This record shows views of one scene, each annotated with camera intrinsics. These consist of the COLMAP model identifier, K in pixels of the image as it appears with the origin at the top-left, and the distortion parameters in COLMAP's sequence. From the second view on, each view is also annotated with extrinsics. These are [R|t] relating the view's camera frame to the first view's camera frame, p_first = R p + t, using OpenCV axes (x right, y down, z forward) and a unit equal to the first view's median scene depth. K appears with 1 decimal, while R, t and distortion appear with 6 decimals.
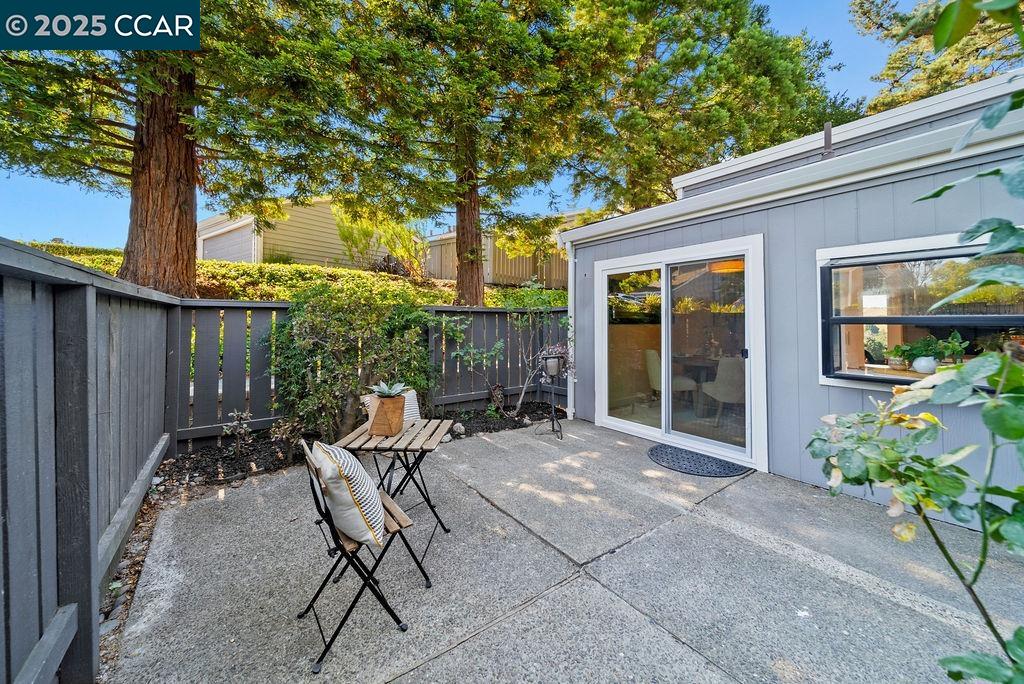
lens RADIAL K [[390.4, 0, 508.3], [0, 390.4, 320.3], [0, 0, 1]] dist [-0.001415, 0.004542]
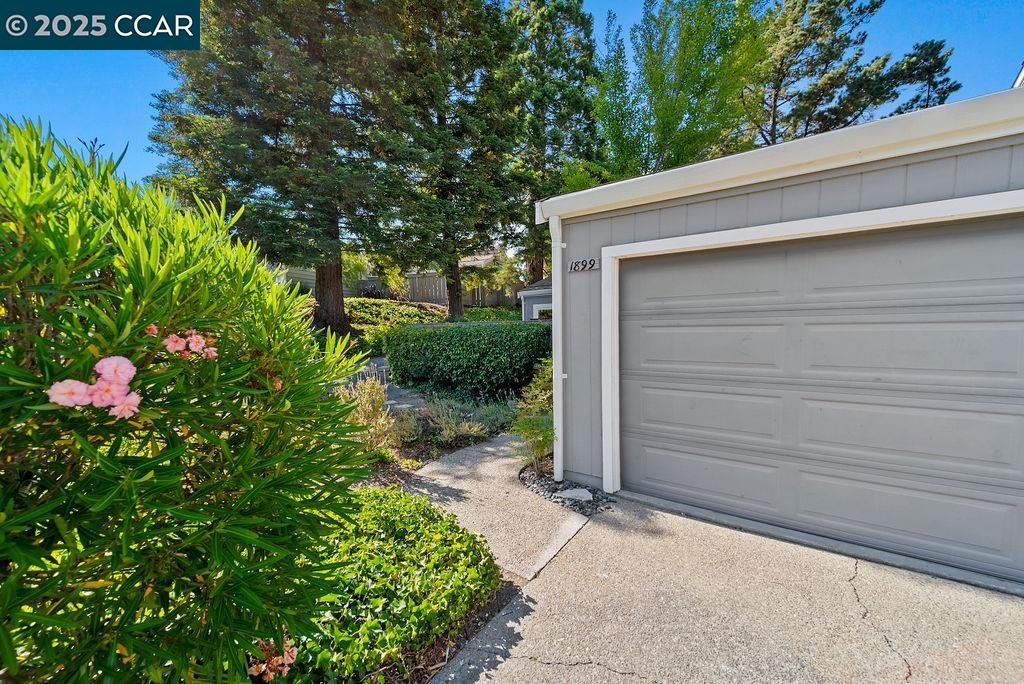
lens RADIAL K [[409.6, 0, 514.0], [0, 409.6, 329.1], [0, 0, 1]] dist [0.000010, -0.000245]
pose [[0.950574, -0.025323, 0.309464, -0.537530], [0.021226, 0.999637, 0.016601, -0.025548], [-0.309772, -0.009212, 0.950766, -1.117423]]
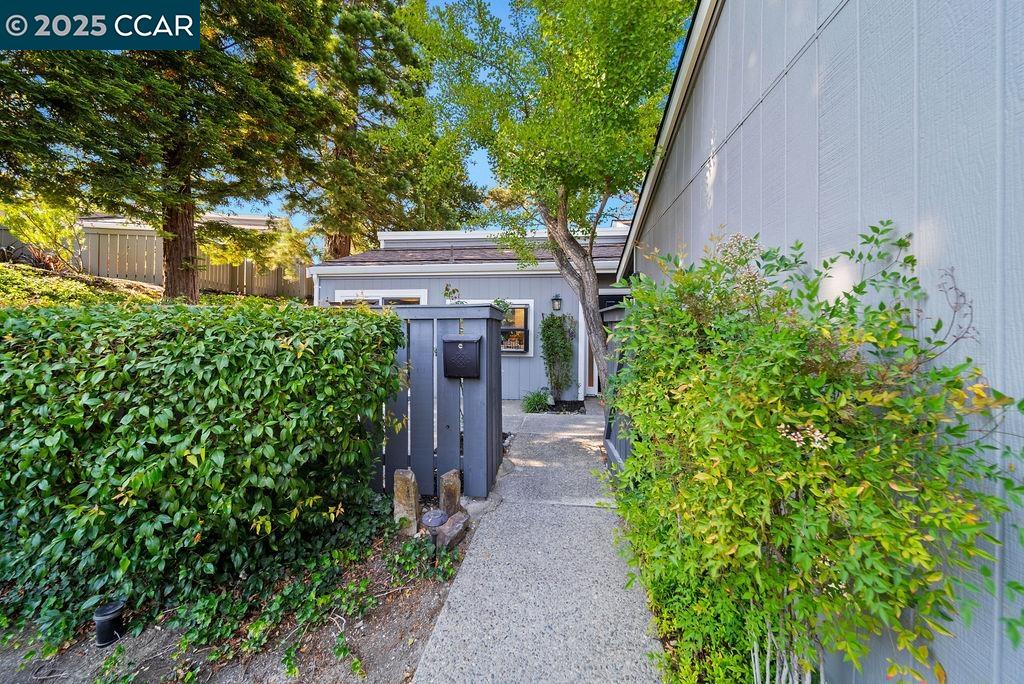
lens RADIAL K [[409.6, 0, 514.0], [0, 409.6, 329.1], [0, 0, 1]] dist [0.000010, -0.000245]
pose [[0.709567, 0.007767, 0.704595, -0.286763], [-0.012984, 0.999914, 0.002053, -0.007267], [-0.704518, -0.010605, 0.709607, -0.436122]]
